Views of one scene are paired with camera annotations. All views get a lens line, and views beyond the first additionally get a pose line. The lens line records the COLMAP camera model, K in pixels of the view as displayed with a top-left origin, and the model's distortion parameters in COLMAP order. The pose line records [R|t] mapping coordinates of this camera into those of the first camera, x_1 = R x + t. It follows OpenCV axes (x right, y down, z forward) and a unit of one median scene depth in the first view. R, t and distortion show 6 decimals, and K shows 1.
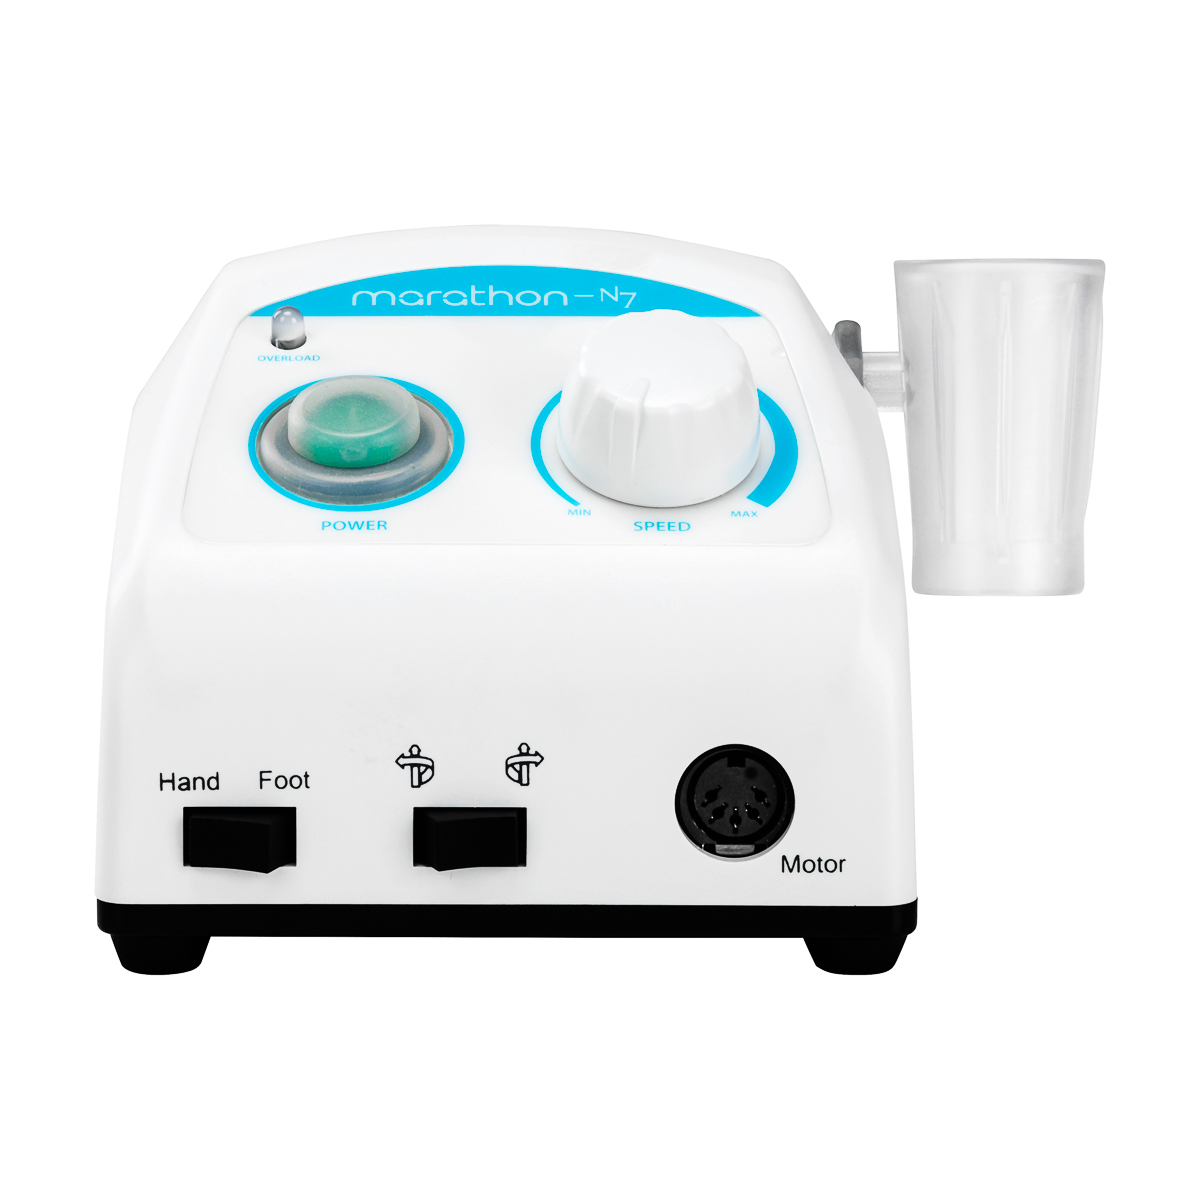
lens RADIAL K [[6615.7, 0, 600.0], [0, 6615.7, 600.0], [0, 0, 1]] dist [0.004866, 5.366870]
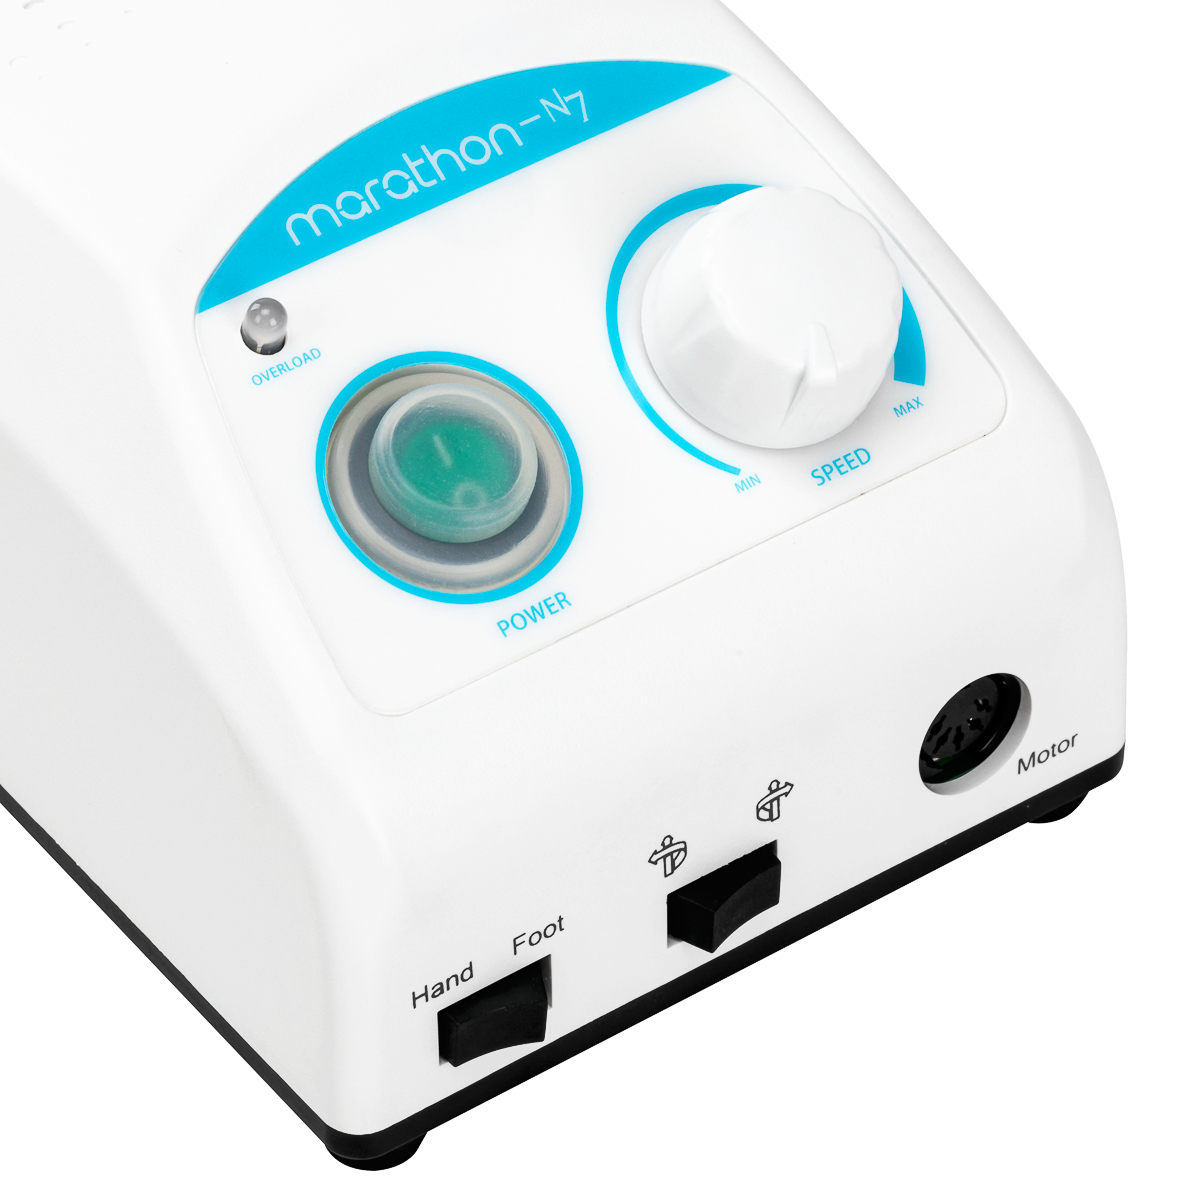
lens RADIAL K [[6615.7, 0, 600.0], [0, 6615.7, 600.0], [0, 0, 1]] dist [0.004866, 5.366870]
pose [[0.819611, -0.384101, 0.425093, -0.367133], [0.117435, 0.838854, 0.531538, -0.433292], [-0.560755, -0.385734, 0.732641, 0.415149]]
